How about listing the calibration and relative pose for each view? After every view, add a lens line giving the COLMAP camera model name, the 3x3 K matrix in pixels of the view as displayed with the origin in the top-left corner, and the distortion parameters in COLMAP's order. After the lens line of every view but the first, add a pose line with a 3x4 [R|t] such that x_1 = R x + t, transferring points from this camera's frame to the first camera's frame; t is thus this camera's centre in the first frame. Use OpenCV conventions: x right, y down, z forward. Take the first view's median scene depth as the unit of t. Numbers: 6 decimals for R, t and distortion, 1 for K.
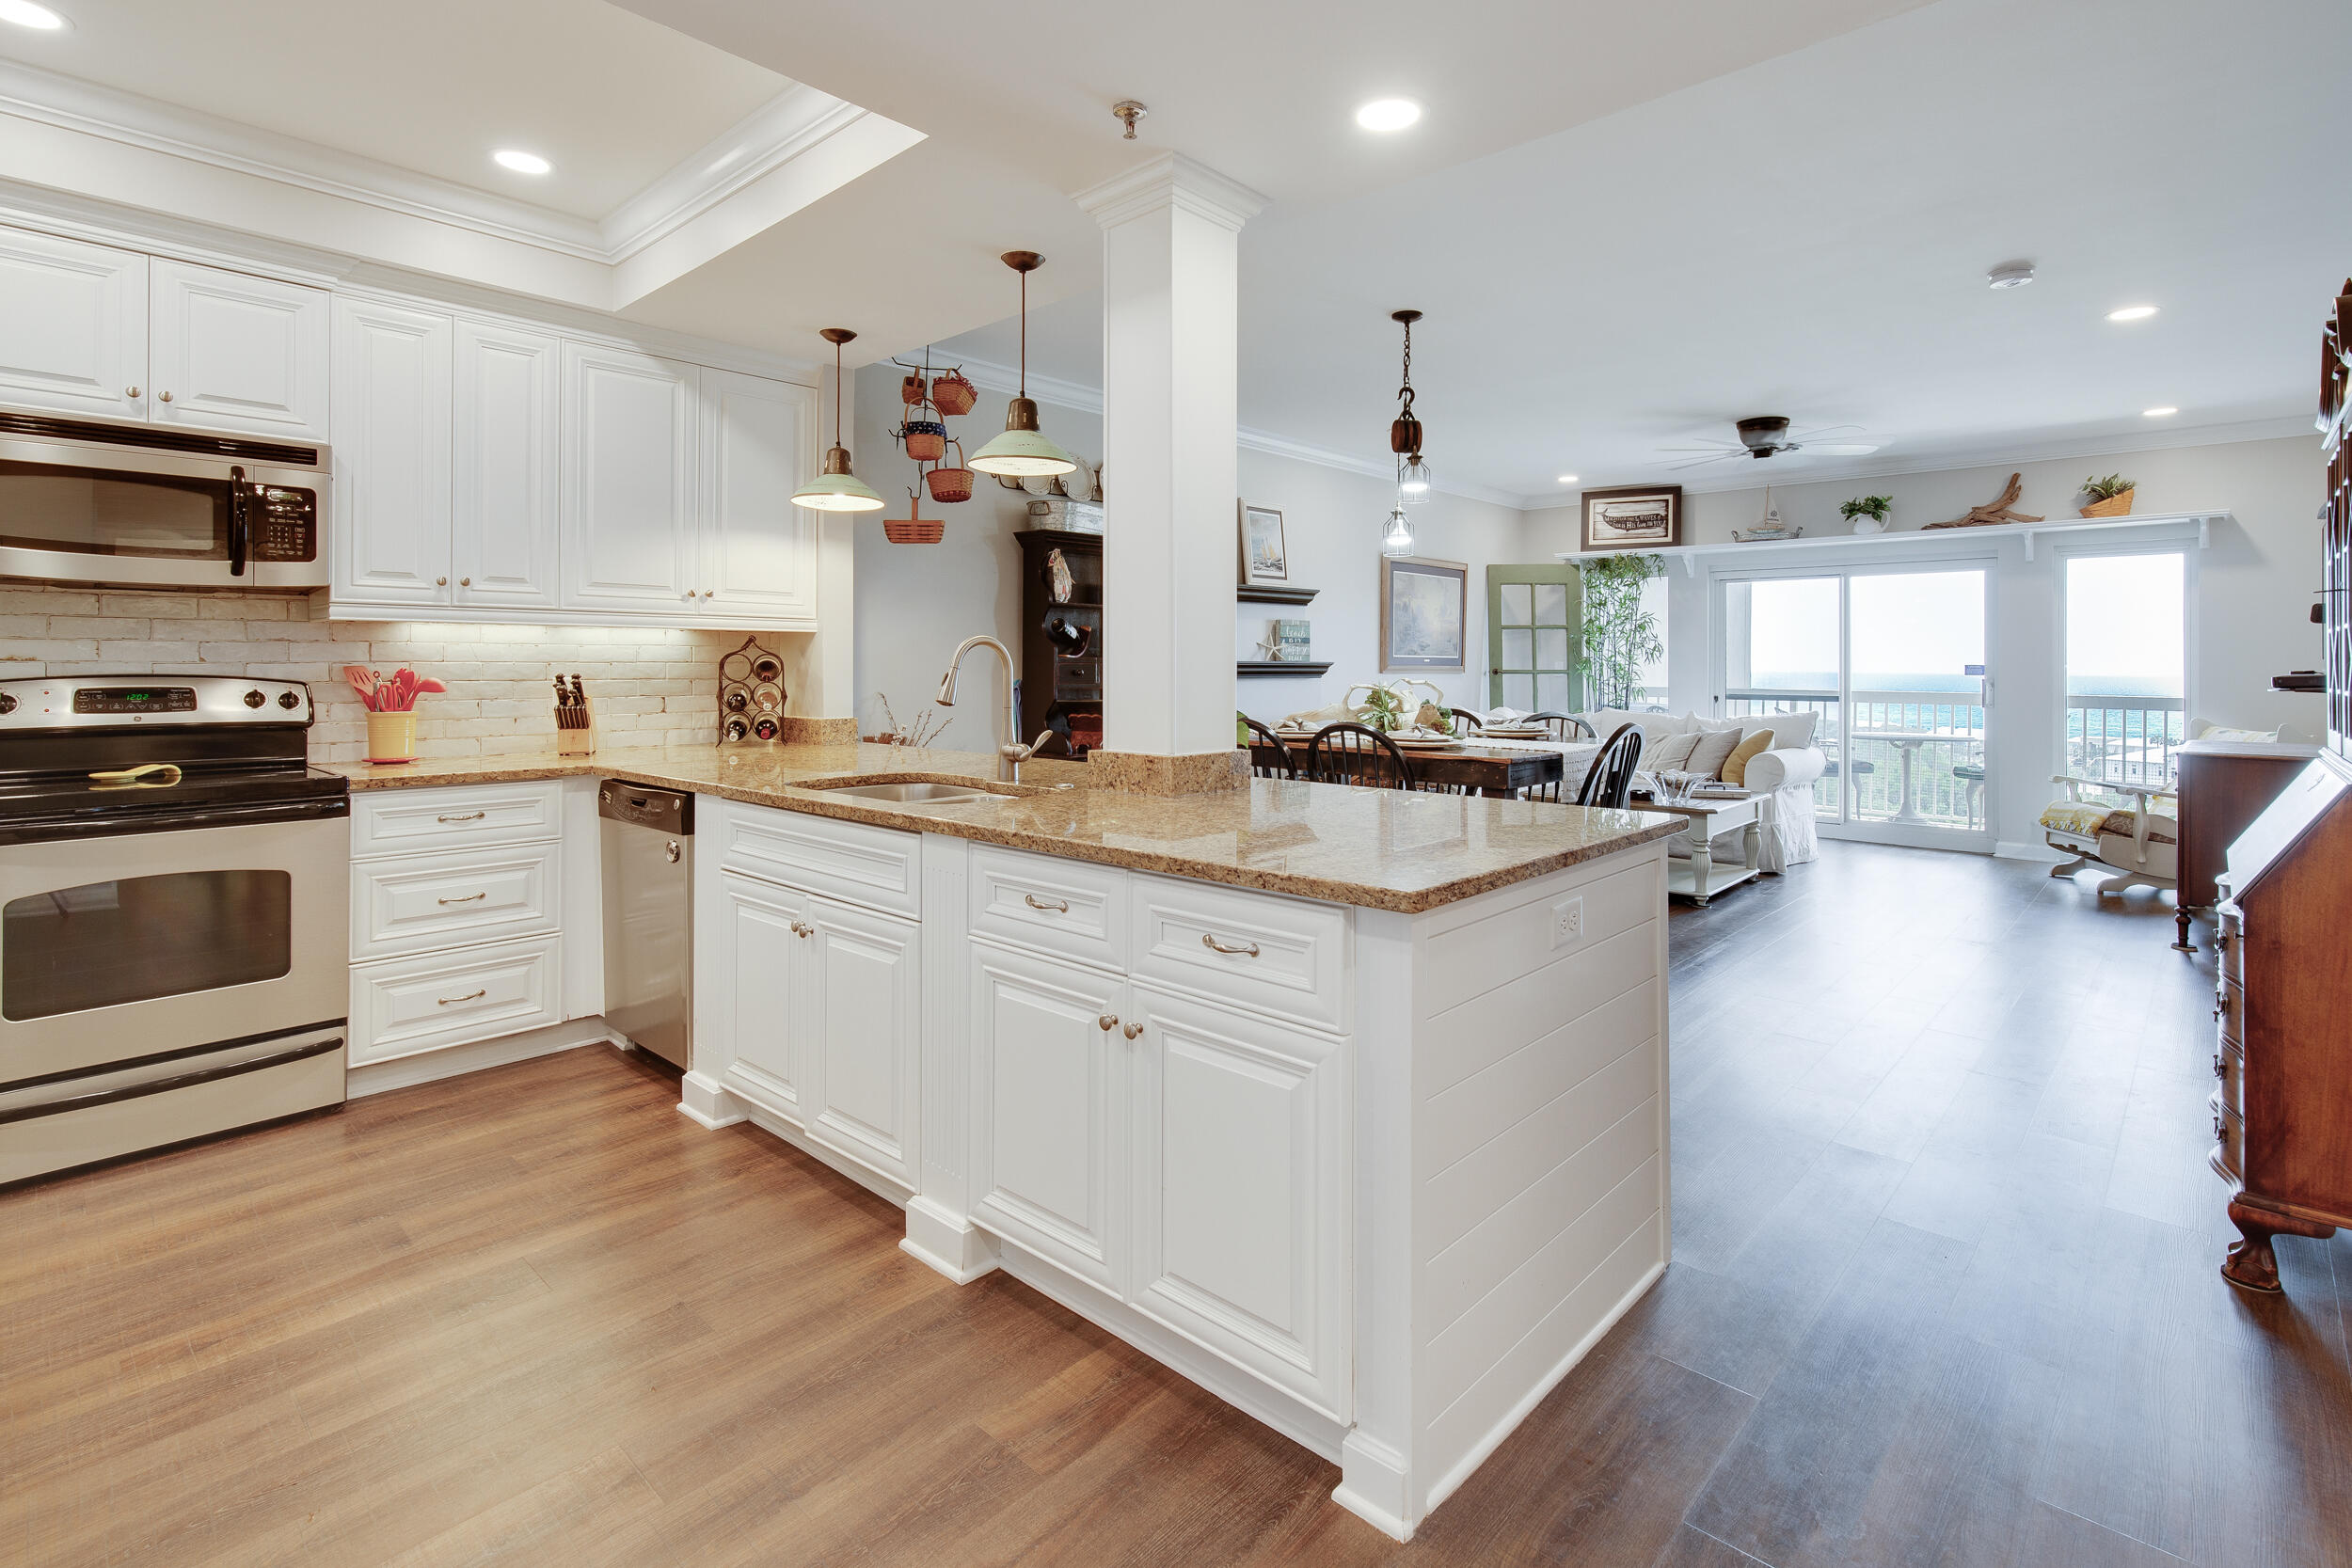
lens RADIAL K [[1084.6, 0, 1208.1], [0, 1084.6, 658.0], [0, 0, 1]] dist [0.004639, -0.001988]
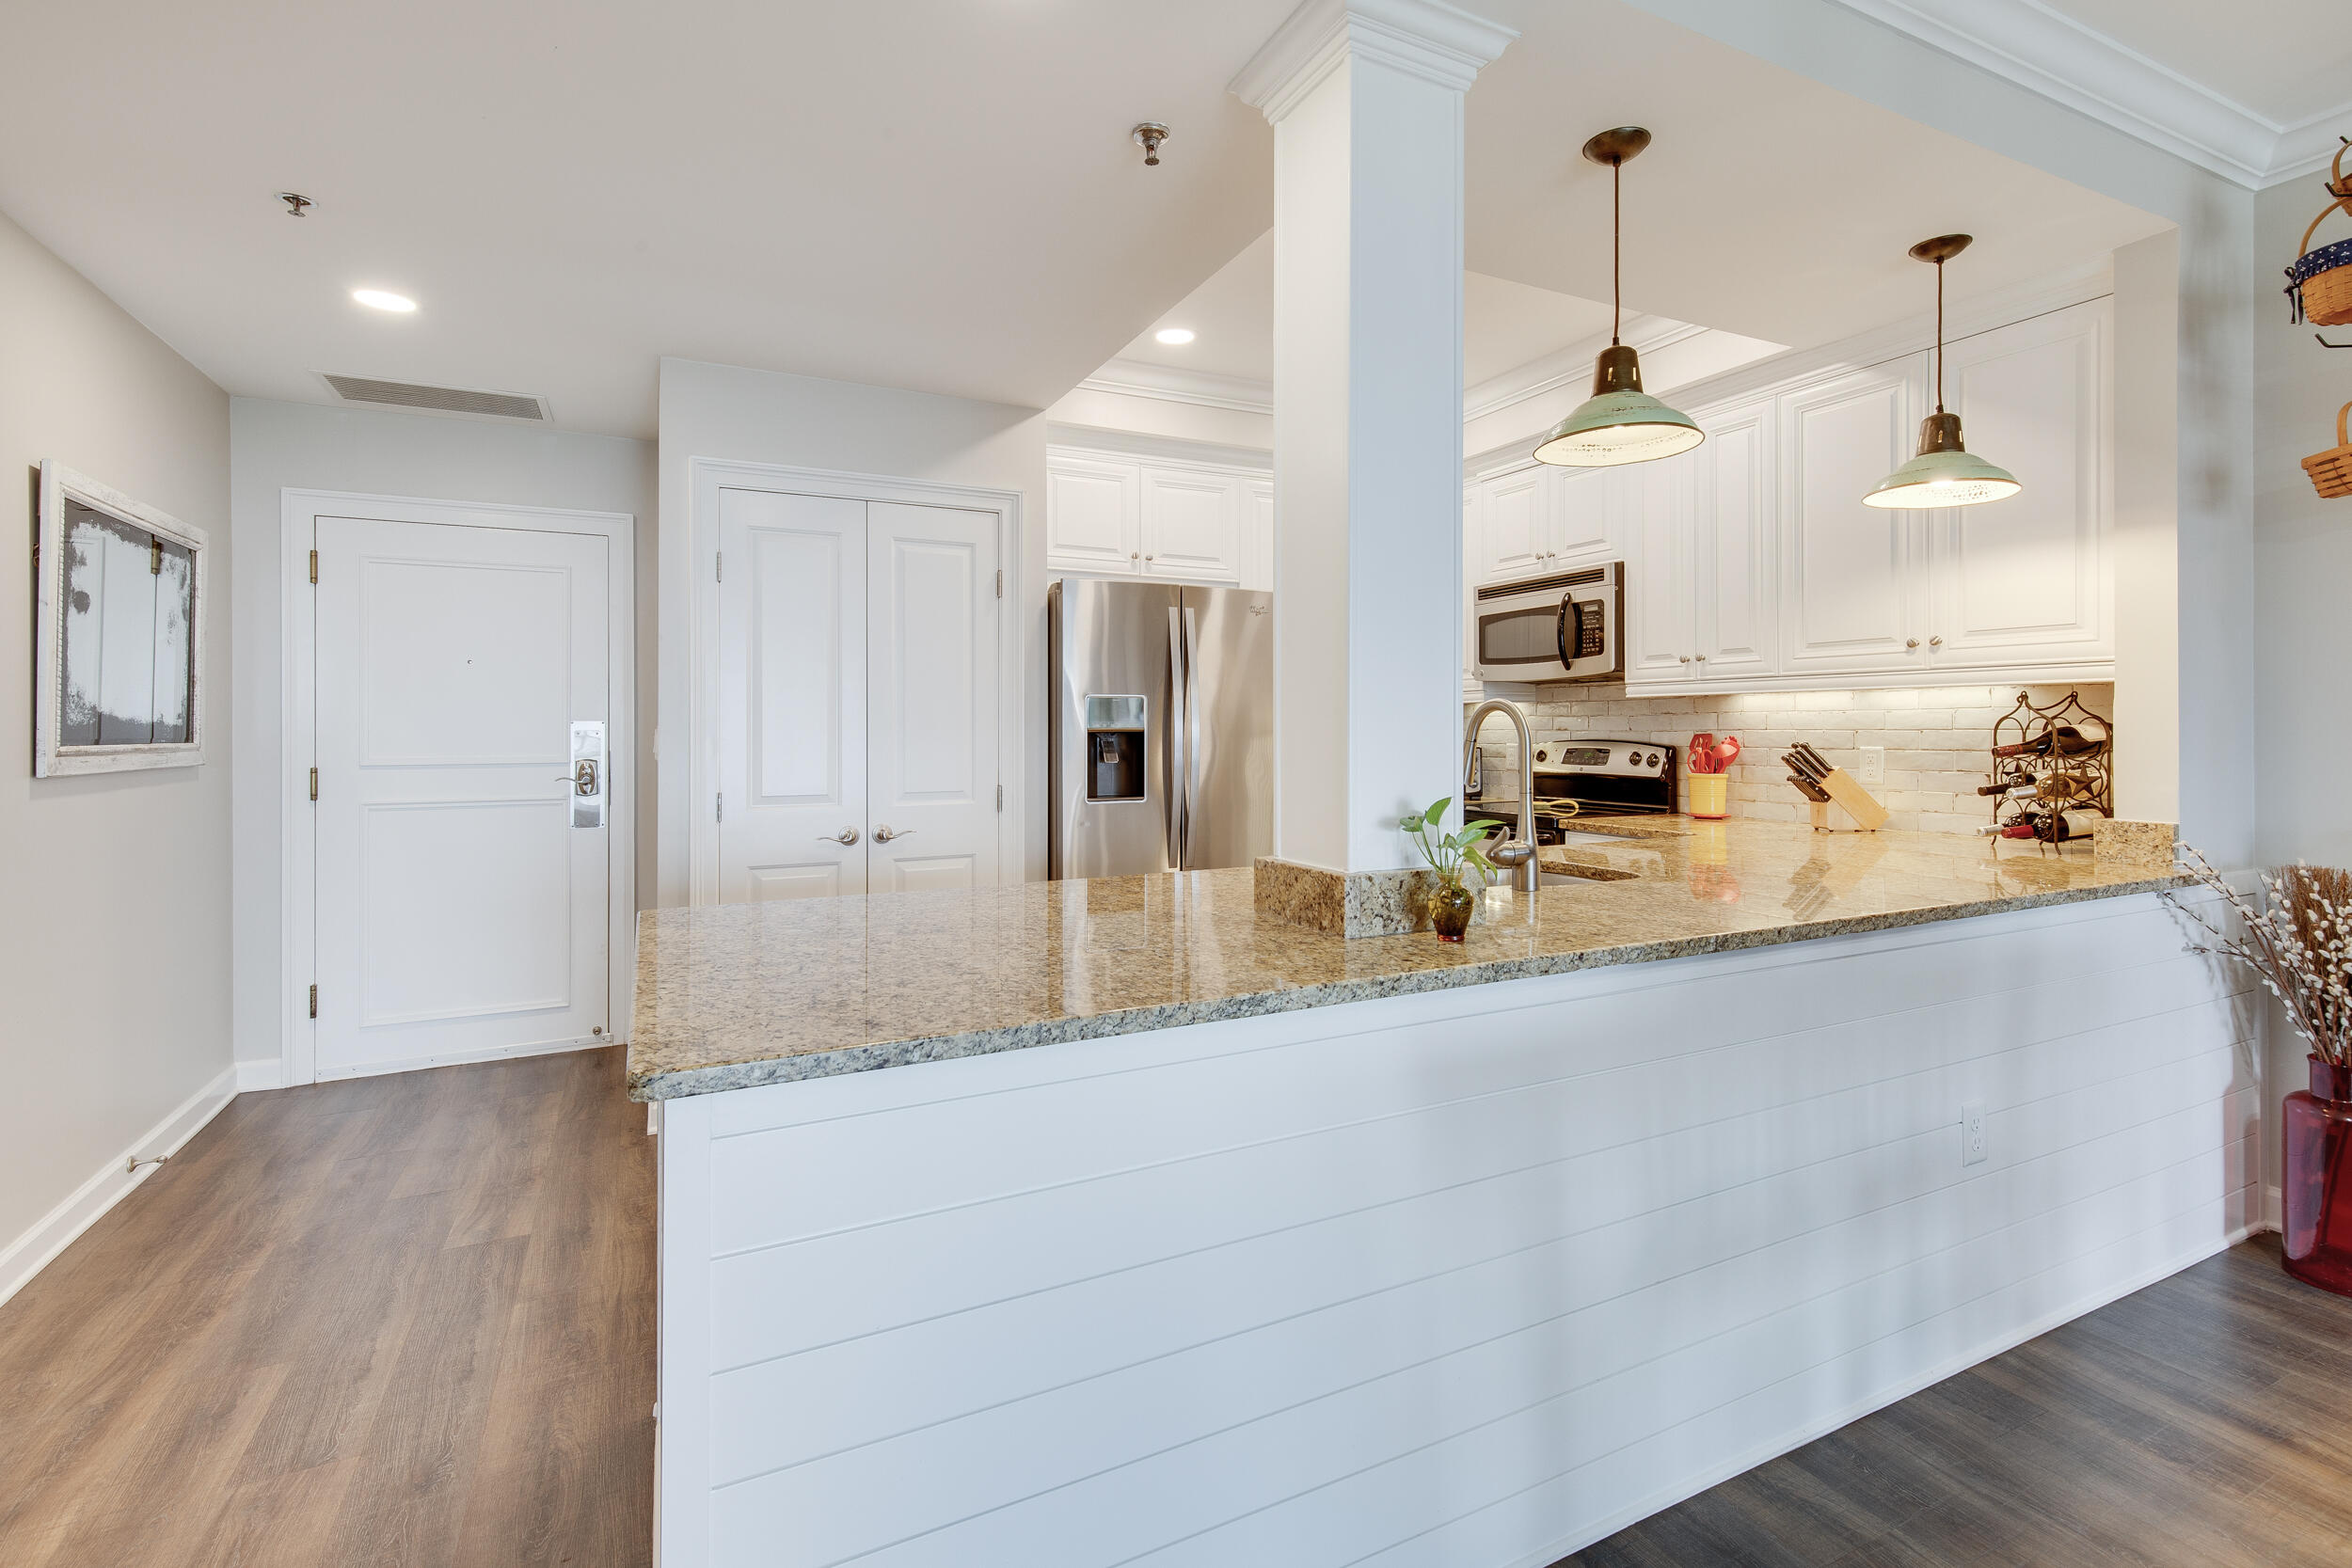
lens RADIAL K [[1084.6, 0, 1219.6], [0, 1084.6, 727.9], [0, 0, 1]] dist [0.004639, -0.001988]
pose [[-0.330233, 0.001051, -0.943899, 0.221536], [0.013817, 0.999898, -0.003721, -0.000822], [0.943798, -0.014271, -0.330213, 0.393094]]
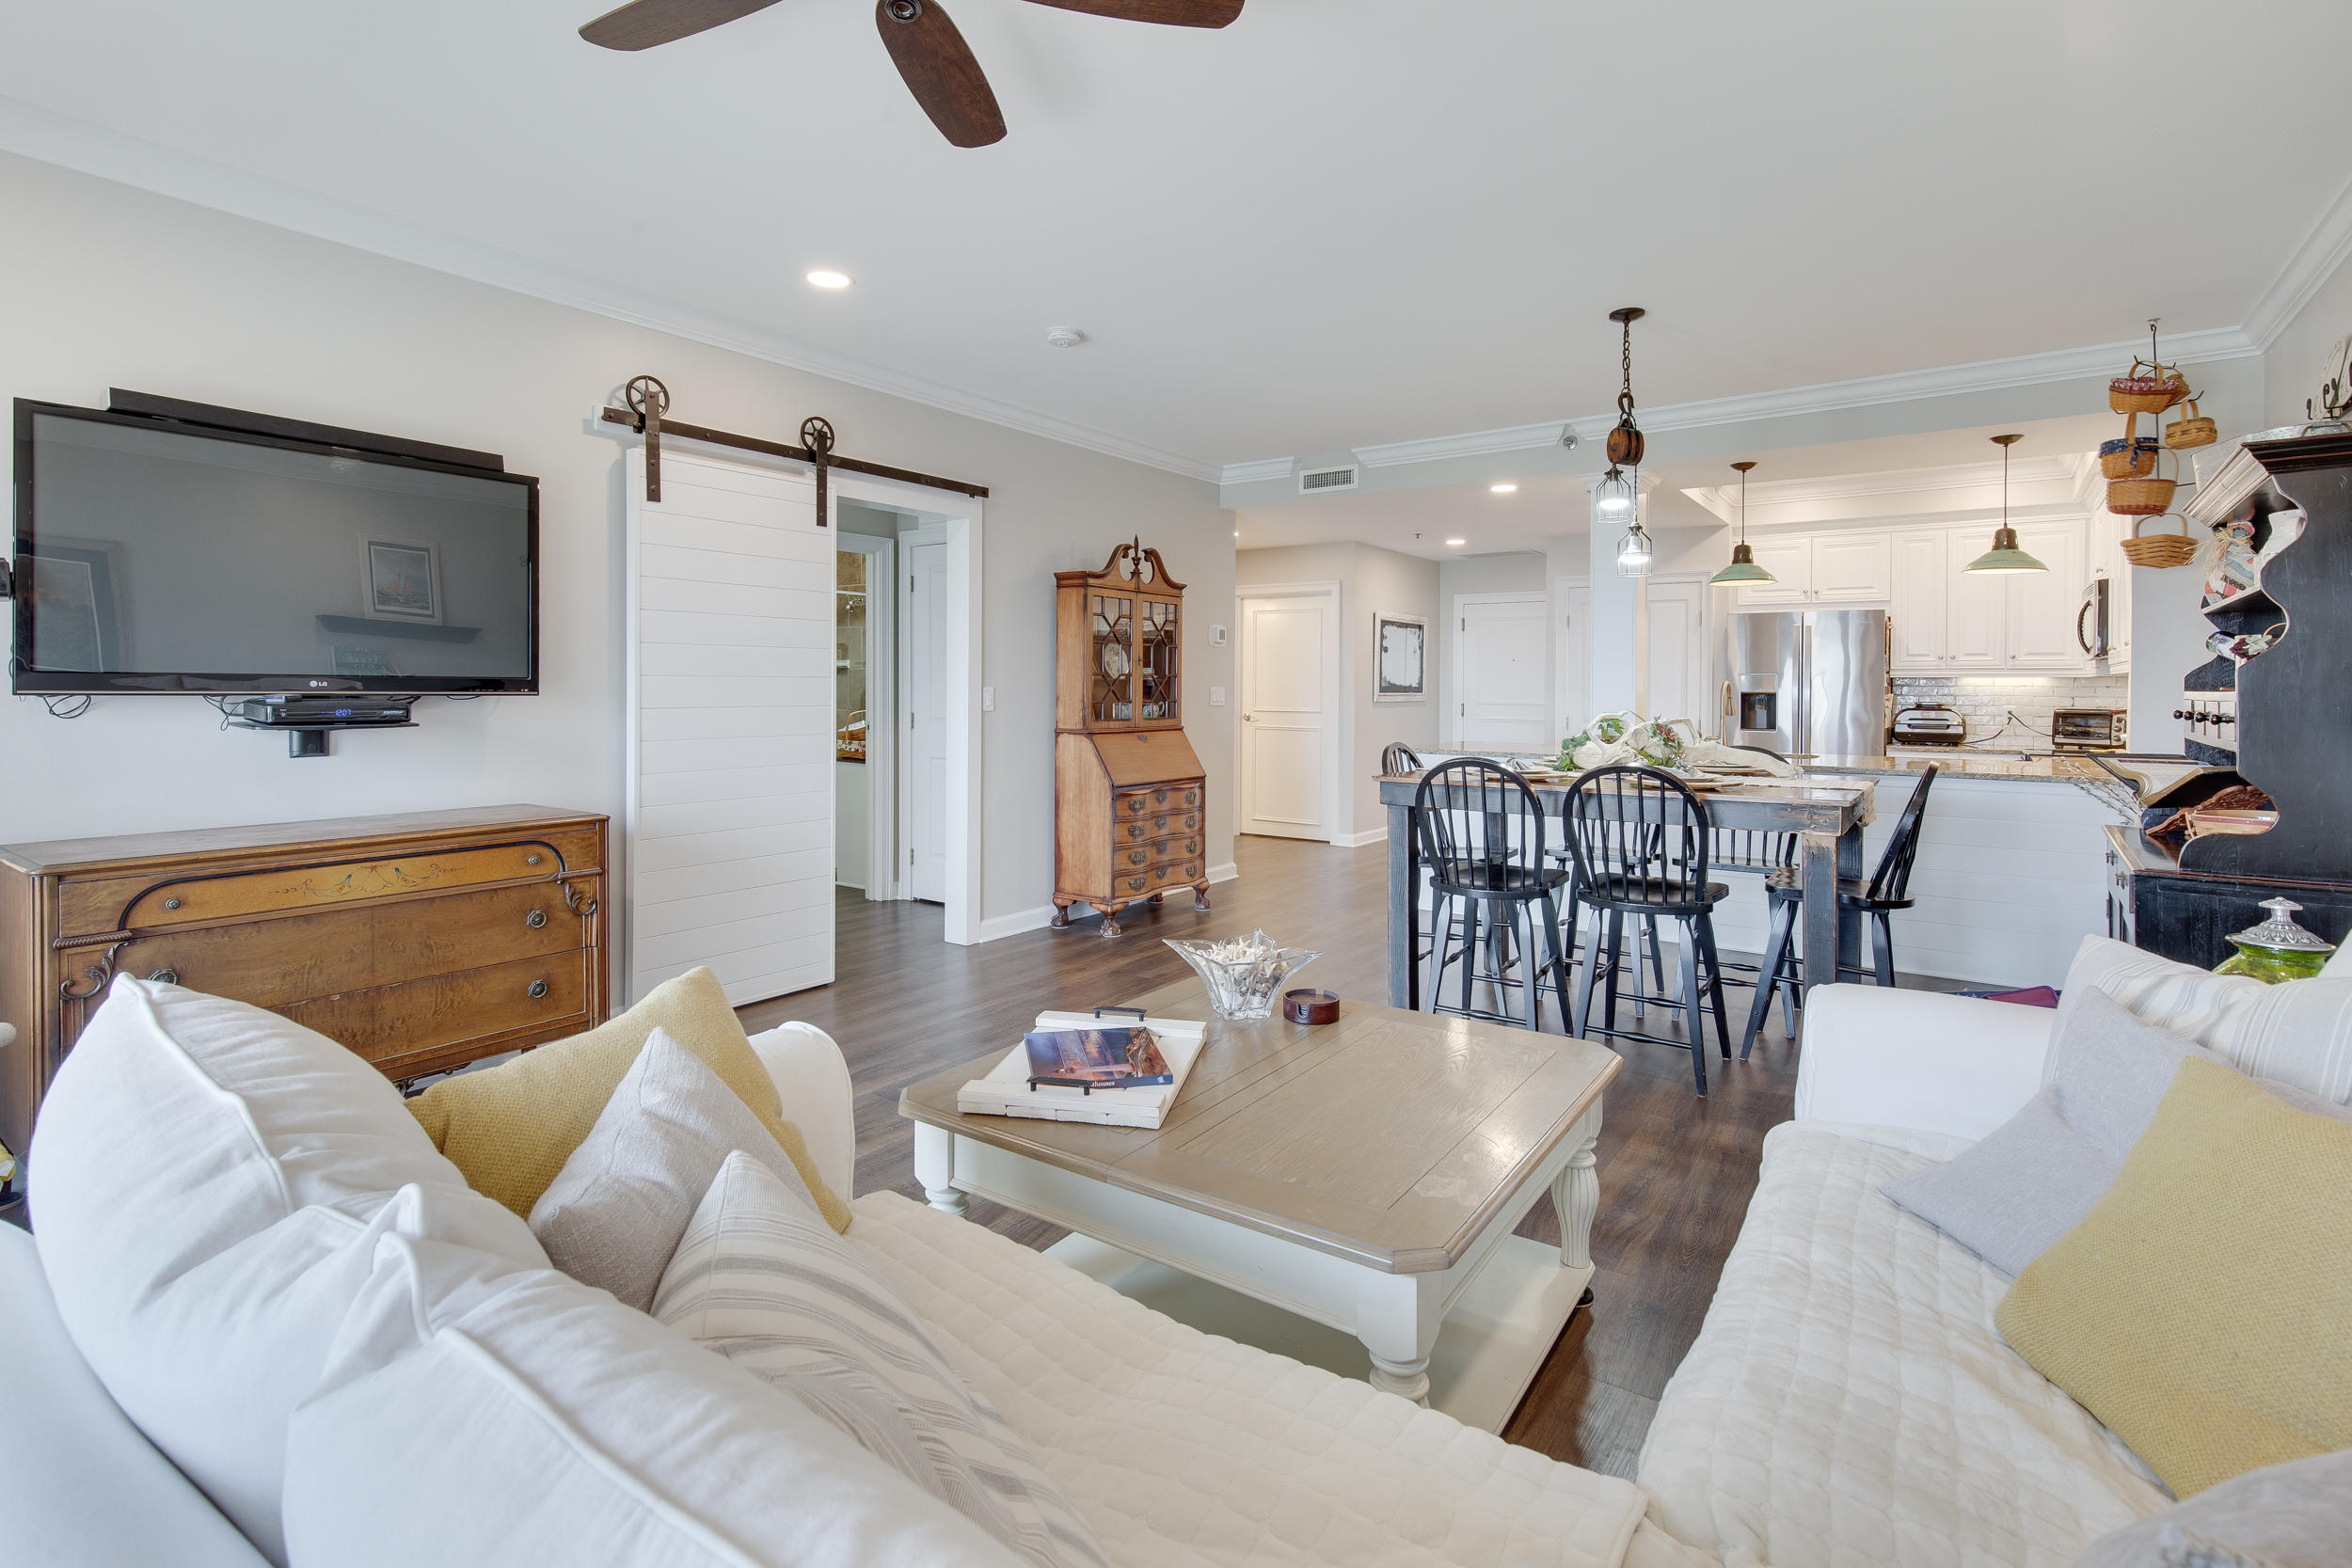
lens RADIAL K [[1084.6, 0, 1161.1], [0, 1084.6, 695.2], [0, 0, 1]] dist [0.004639, -0.001988]
pose [[-0.993174, -0.007804, -0.116382, 0.395587], [-0.007518, 0.999968, -0.002897, 0.006743], [0.116401, -0.002002, -0.993200, 1.097810]]
